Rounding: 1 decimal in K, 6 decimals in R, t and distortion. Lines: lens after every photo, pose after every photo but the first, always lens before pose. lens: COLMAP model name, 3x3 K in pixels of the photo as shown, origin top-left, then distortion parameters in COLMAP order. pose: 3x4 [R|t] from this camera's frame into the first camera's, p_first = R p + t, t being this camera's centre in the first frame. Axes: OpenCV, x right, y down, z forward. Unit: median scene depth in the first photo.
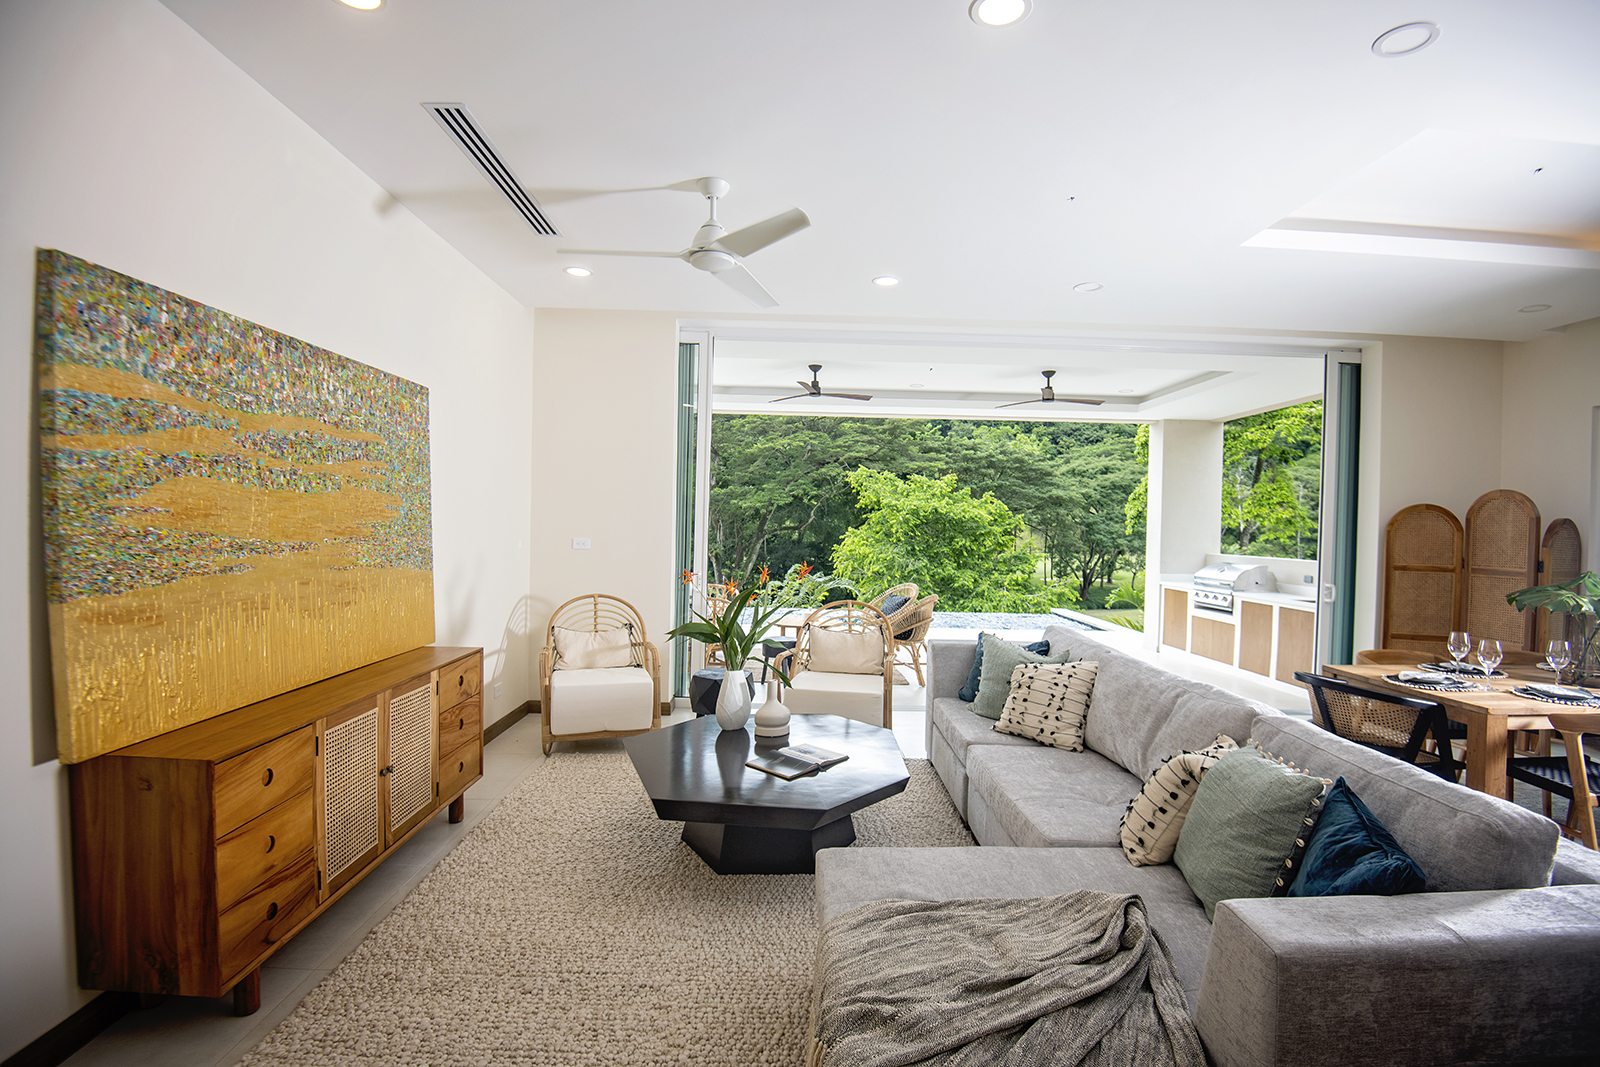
lens RADIAL K [[741.5, 0, 804.5], [0, 741.5, 537.2], [0, 0, 1]] dist [0.000878, -0.034630]
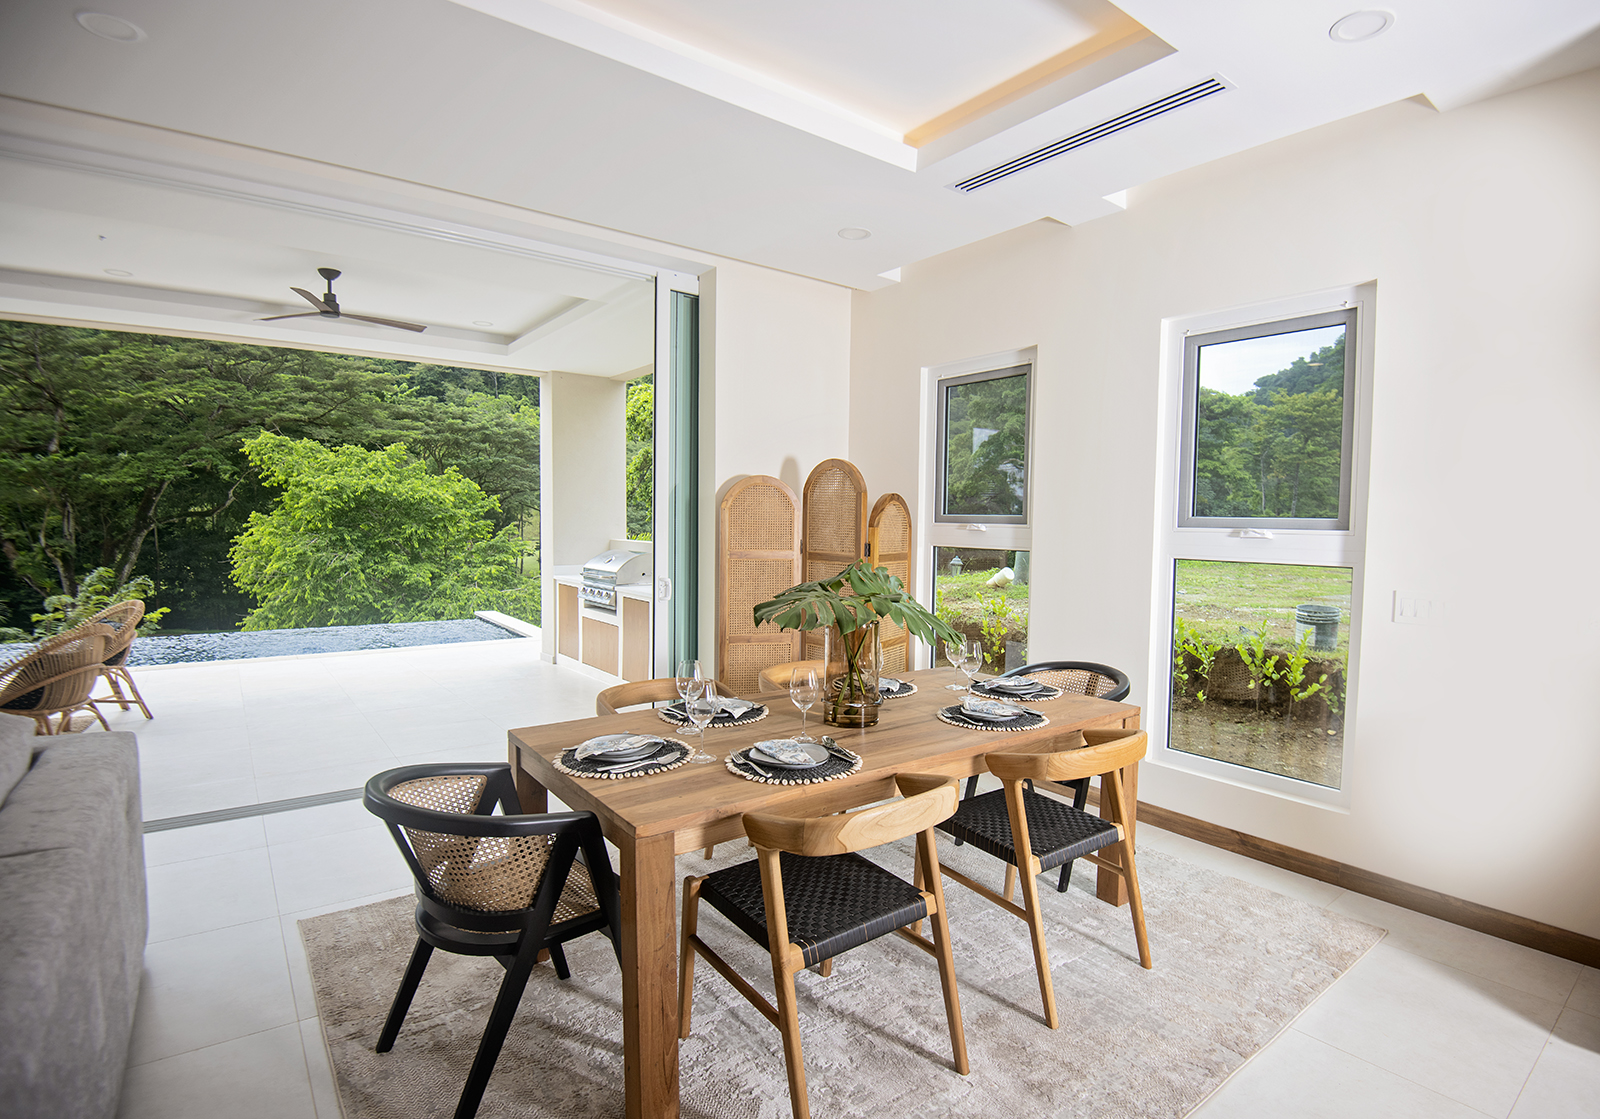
lens RADIAL K [[794.8, 0, 836.9], [0, 794.8, 568.0], [0, 0, 1]] dist [-0.010395, -0.020712]
pose [[0.801518, -0.045425, 0.596243, 0.537900], [0.010760, 0.998045, 0.061572, 0.005300], [-0.597874, -0.042936, 0.800439, 0.325896]]
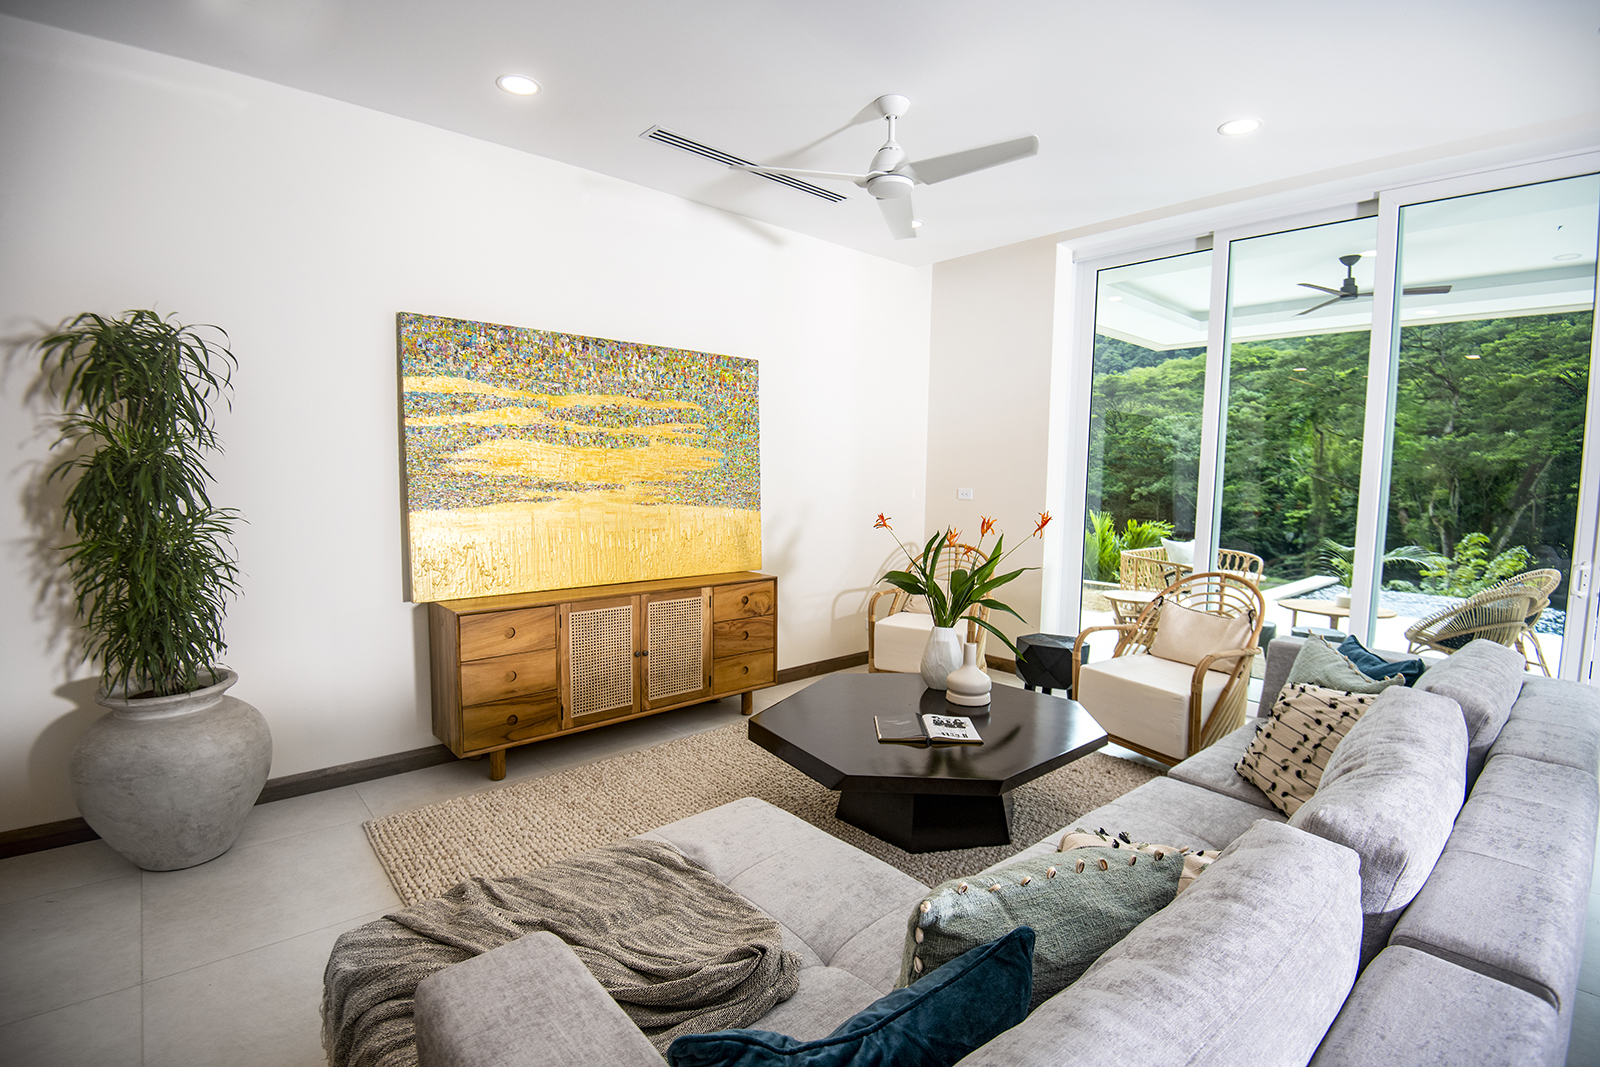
lens RADIAL K [[742.6, 0, 809.9], [0, 742.6, 537.1], [0, 0, 1]] dist [-0.013009, -0.020132]
pose [[0.649677, 0.055125, -0.758209, 0.461282], [-0.013541, 0.998048, 0.060960, 0.012003], [0.760090, -0.029337, 0.649155, 0.255127]]
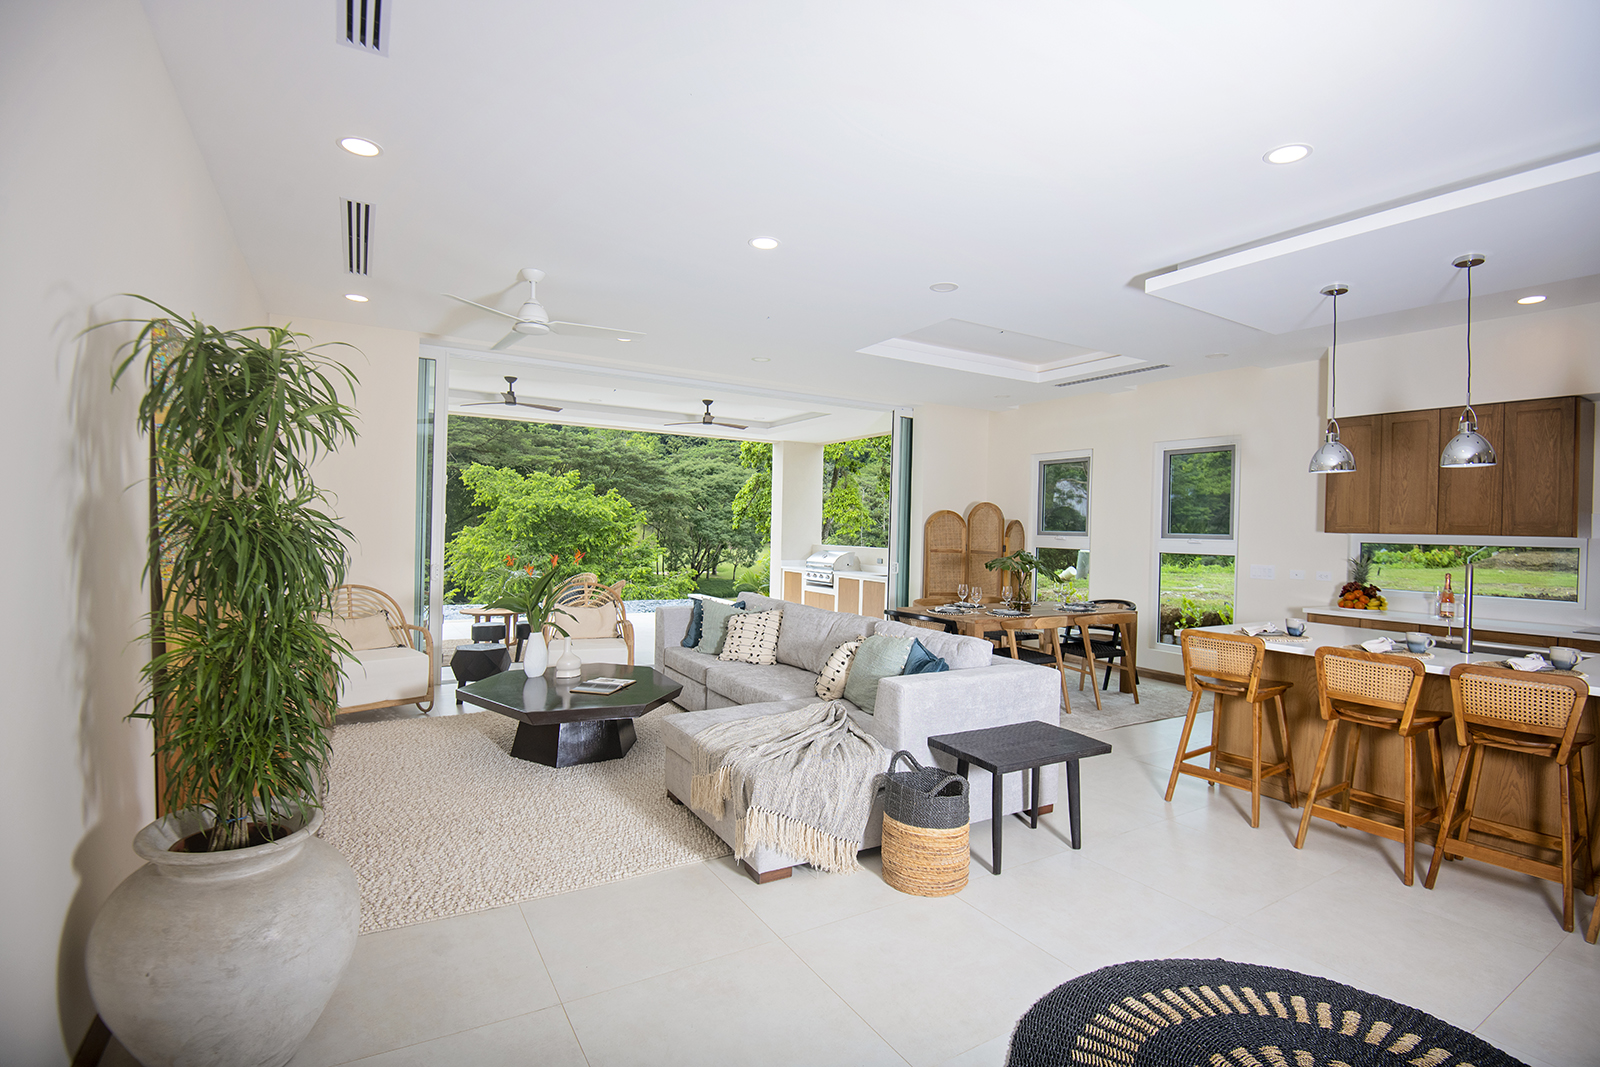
lens RADIAL K [[741.5, 0, 804.5], [0, 741.5, 537.2], [0, 0, 1]] dist [0.000878, -0.034630]
pose [[0.869684, -0.005584, 0.493578, -0.308795], [0.002714, 0.999975, 0.006531, 0.002357], [-0.493602, -0.004340, 0.869677, -0.363437]]
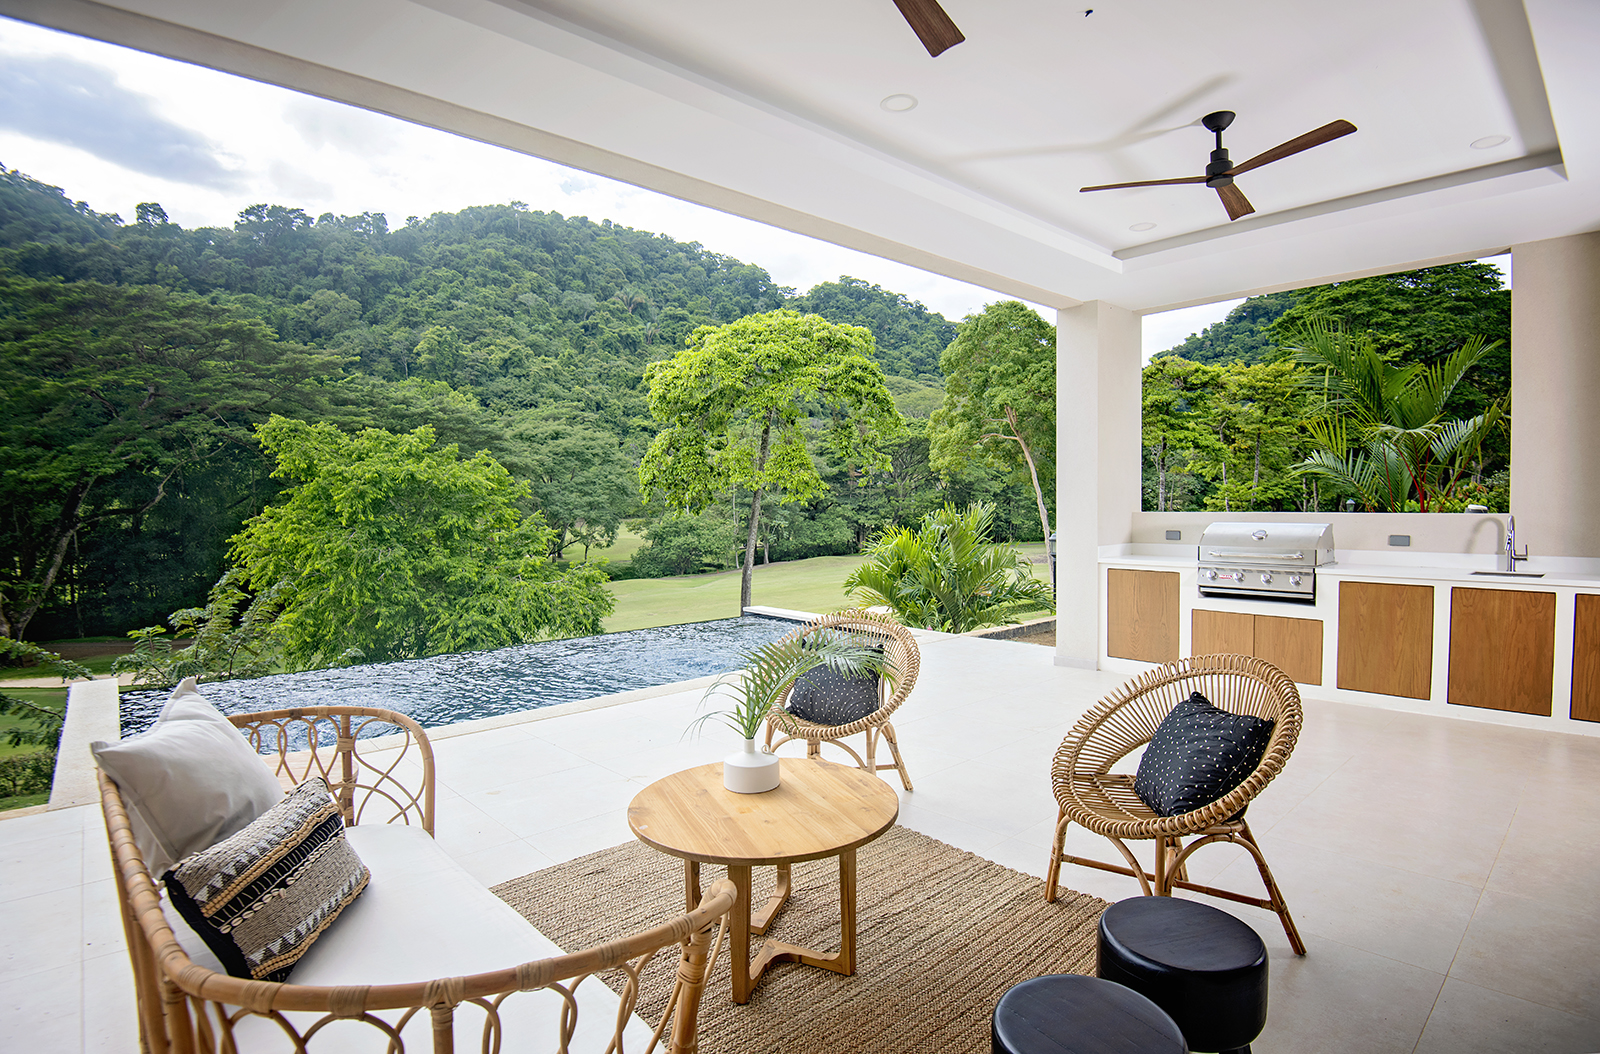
lens RADIAL K [[795.1, 0, 792.5], [0, 795.1, 531.6], [0, 0, 1]] dist [0.001237, -0.035421]
pose [[0.758867, -0.053675, 0.649030, -0.393241], [0.036507, 0.998537, 0.039894, 0.000446], [-0.650221, -0.006580, 0.759716, 1.647039]]
